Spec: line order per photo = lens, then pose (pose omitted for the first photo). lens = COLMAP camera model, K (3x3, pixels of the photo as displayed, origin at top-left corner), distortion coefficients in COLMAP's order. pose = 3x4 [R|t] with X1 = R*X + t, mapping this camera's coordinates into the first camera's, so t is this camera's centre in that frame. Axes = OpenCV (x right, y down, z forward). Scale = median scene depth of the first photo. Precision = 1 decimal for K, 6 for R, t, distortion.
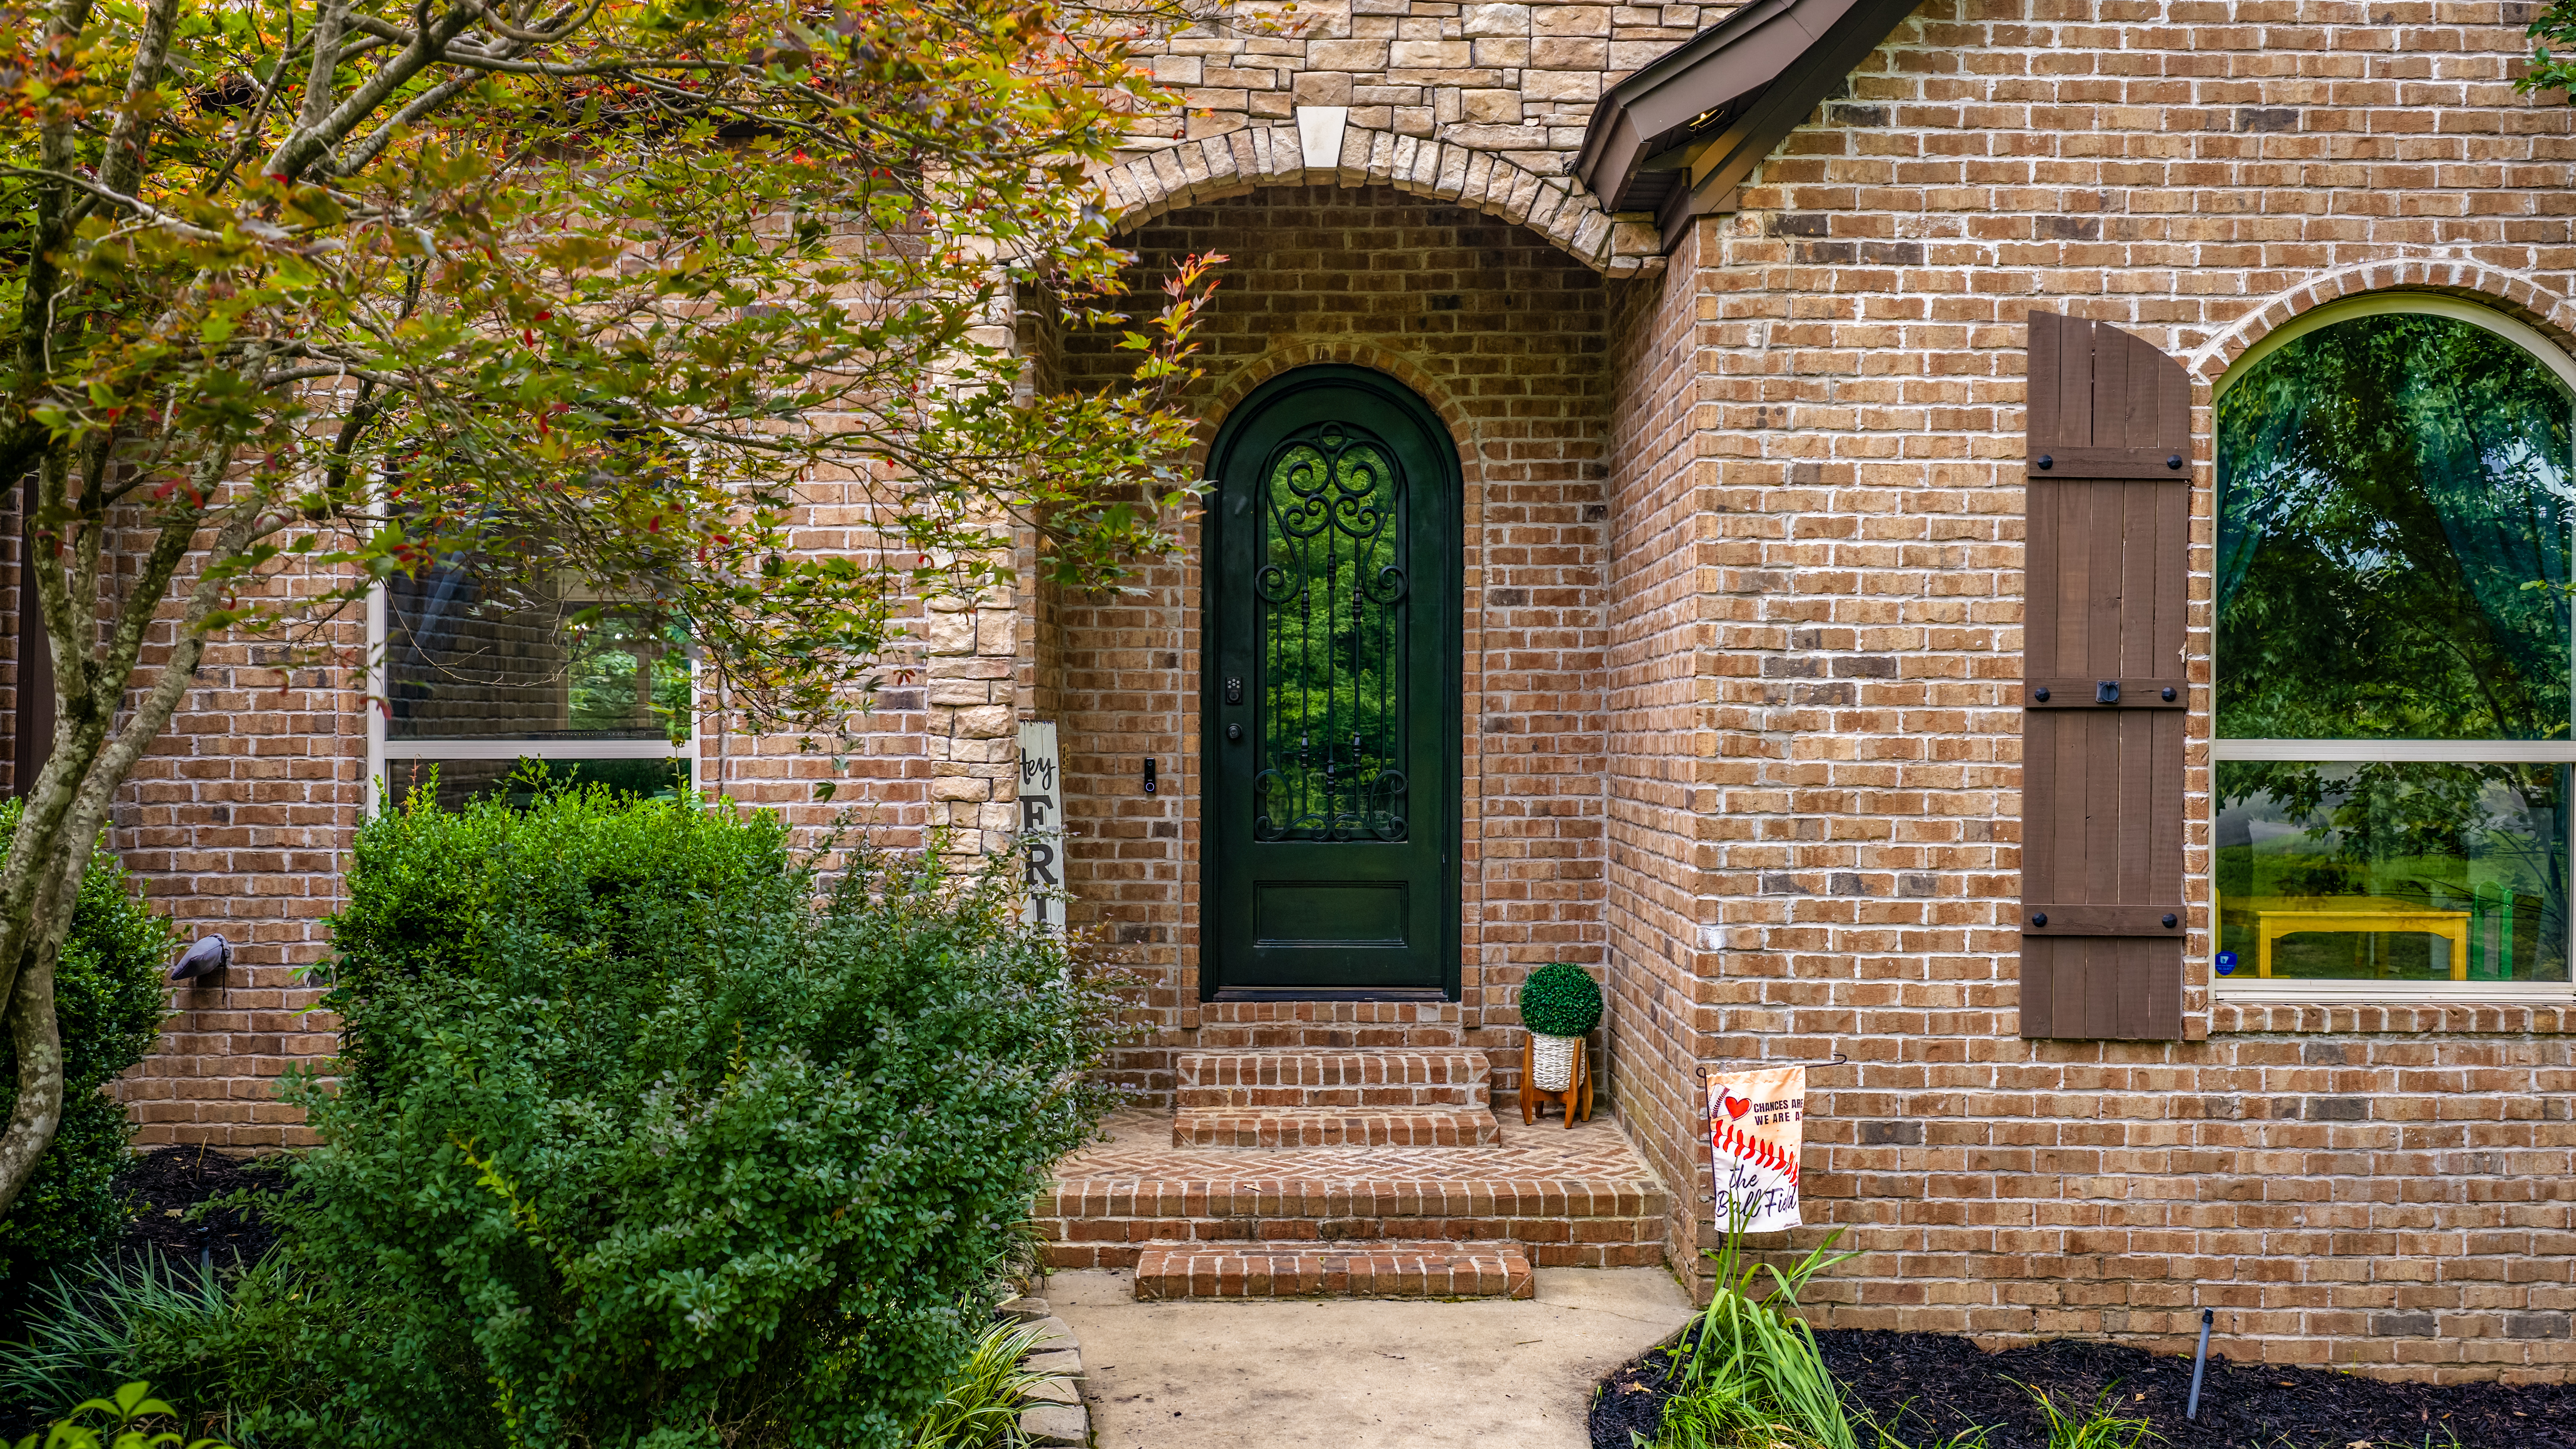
lens RADIAL K [[2130.8, 0, 1284.0], [0, 2130.8, 719.3], [0, 0, 1]] dist [-0.003727, -0.002021]
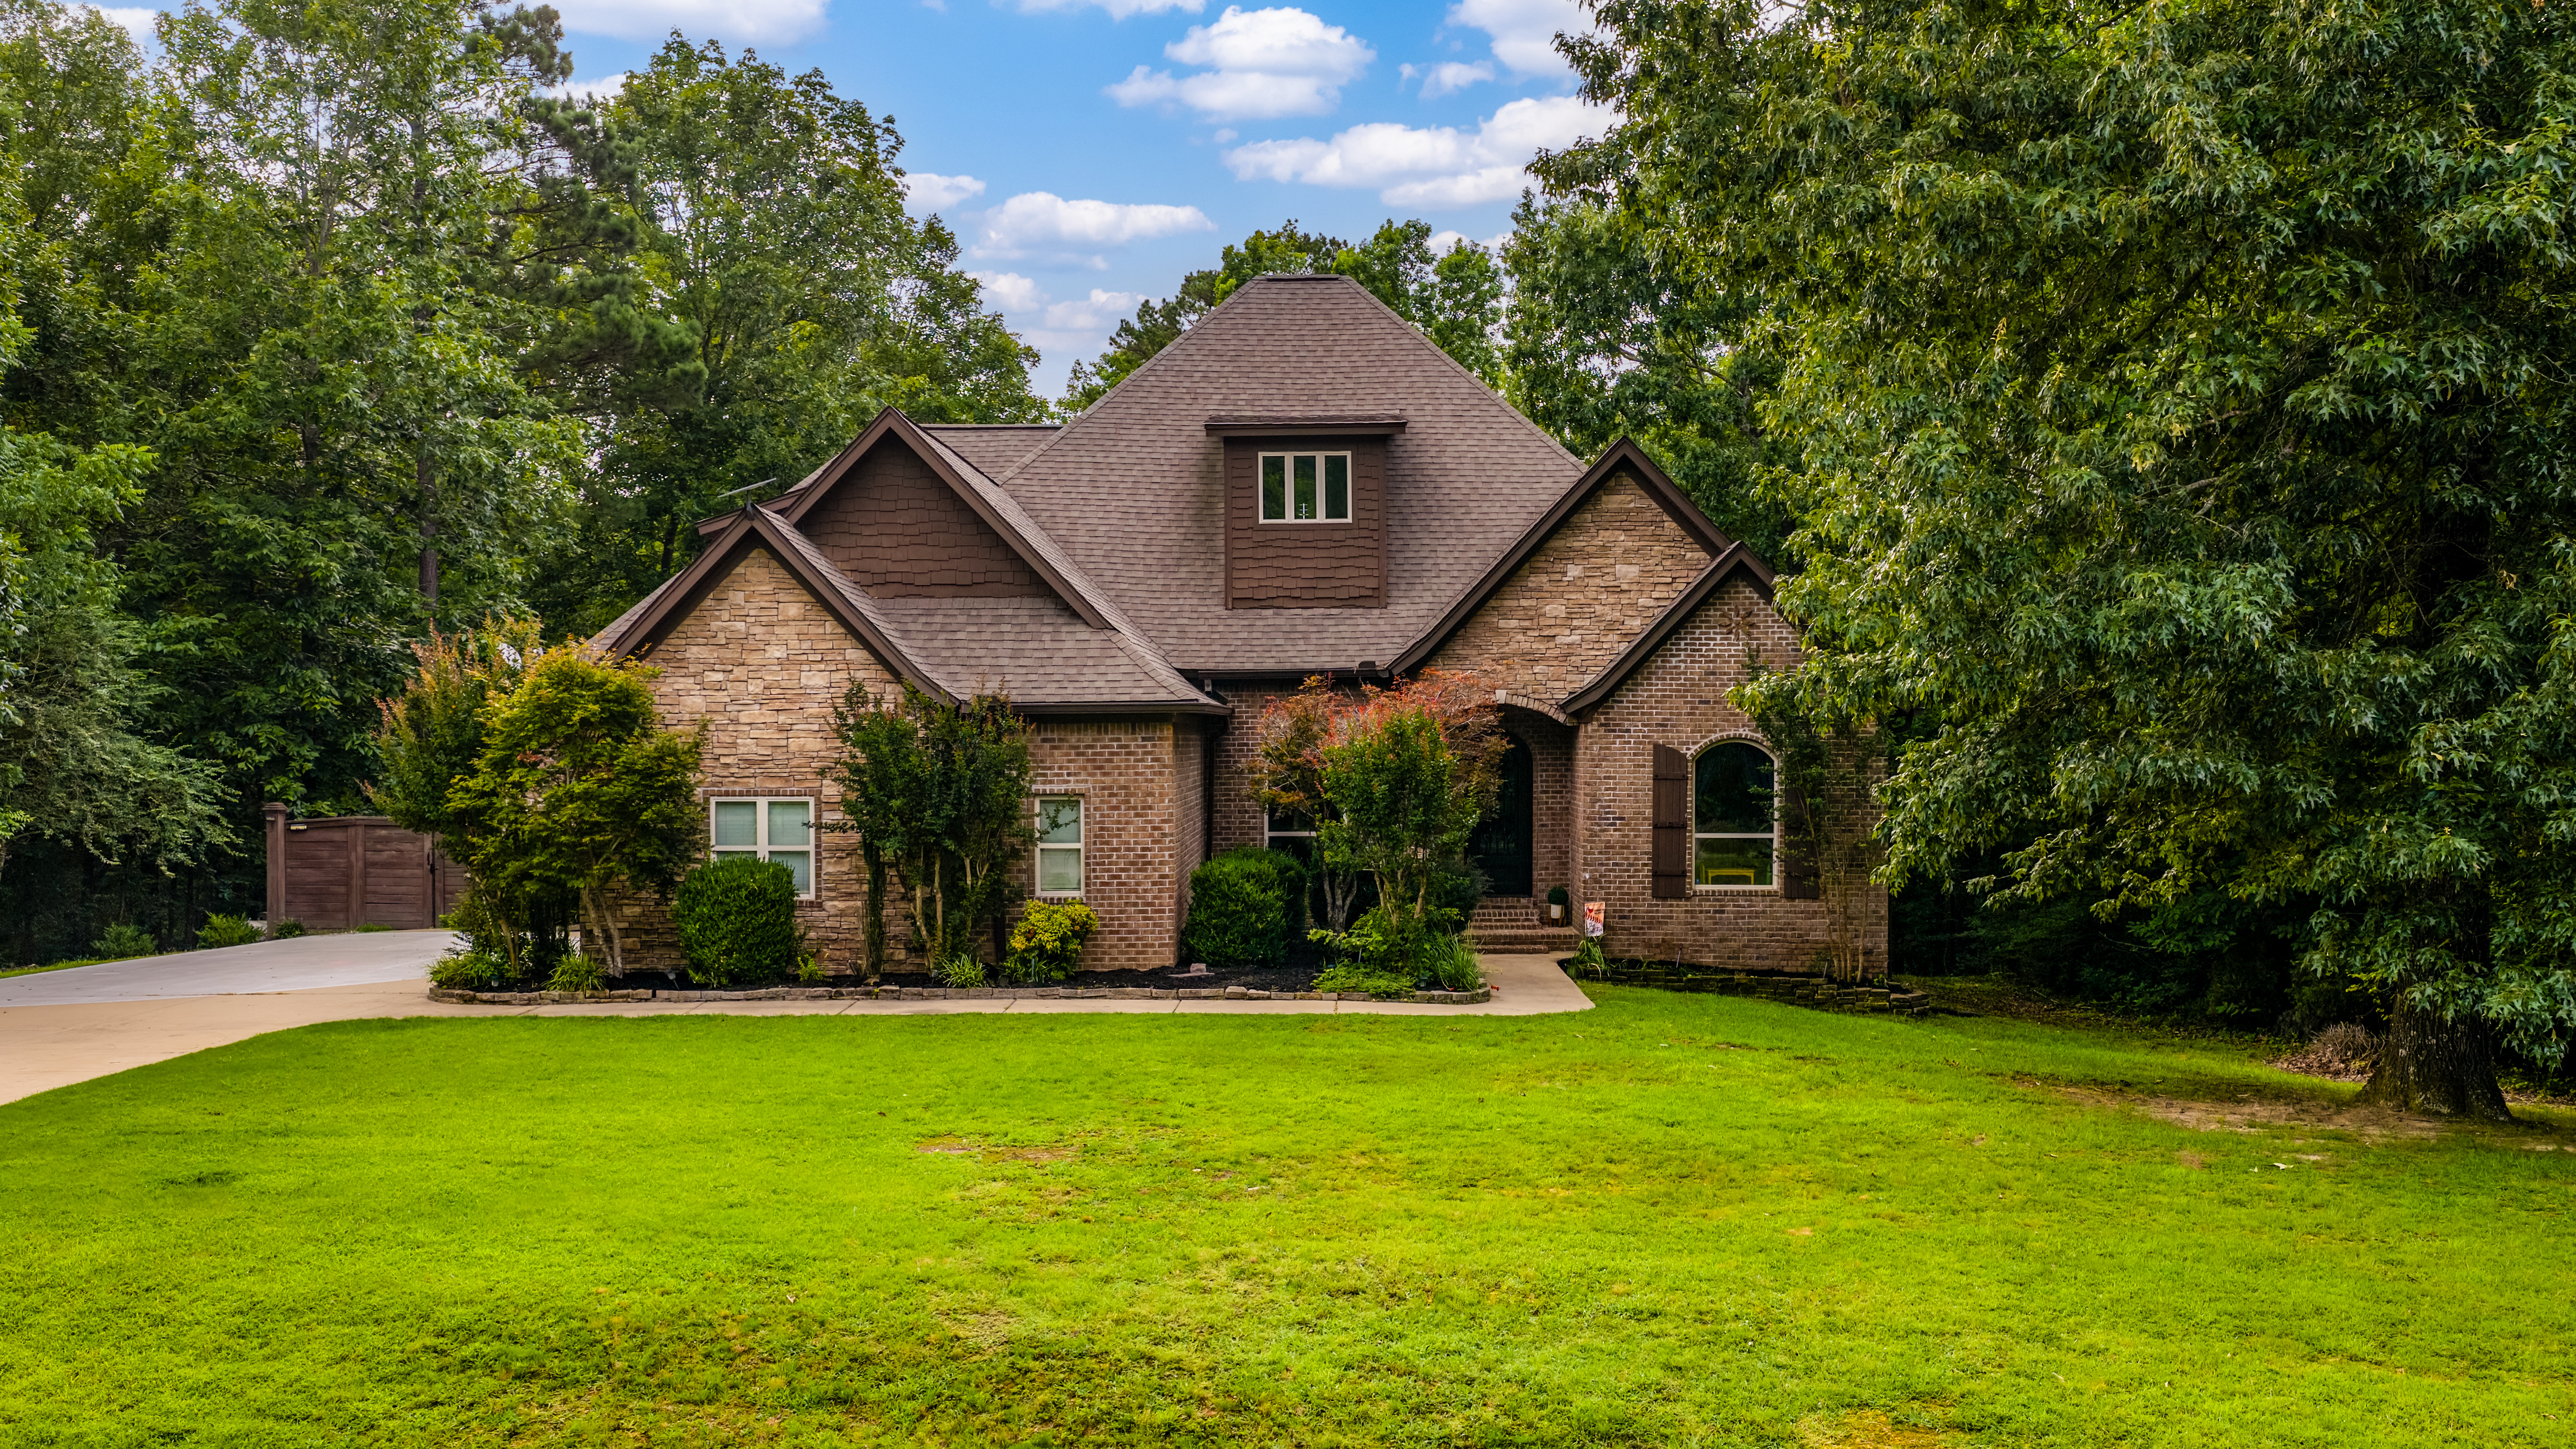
lens RADIAL K [[2130.7, 0, 1291.8], [0, 2130.7, 733.4], [0, 0, 1]] dist [-0.003727, -0.002021]
pose [[0.999709, -0.002641, -0.023977, -0.338021], [0.002659, 0.999996, 0.000727, -0.218147], [0.023975, -0.000791, 0.999712, -3.736540]]
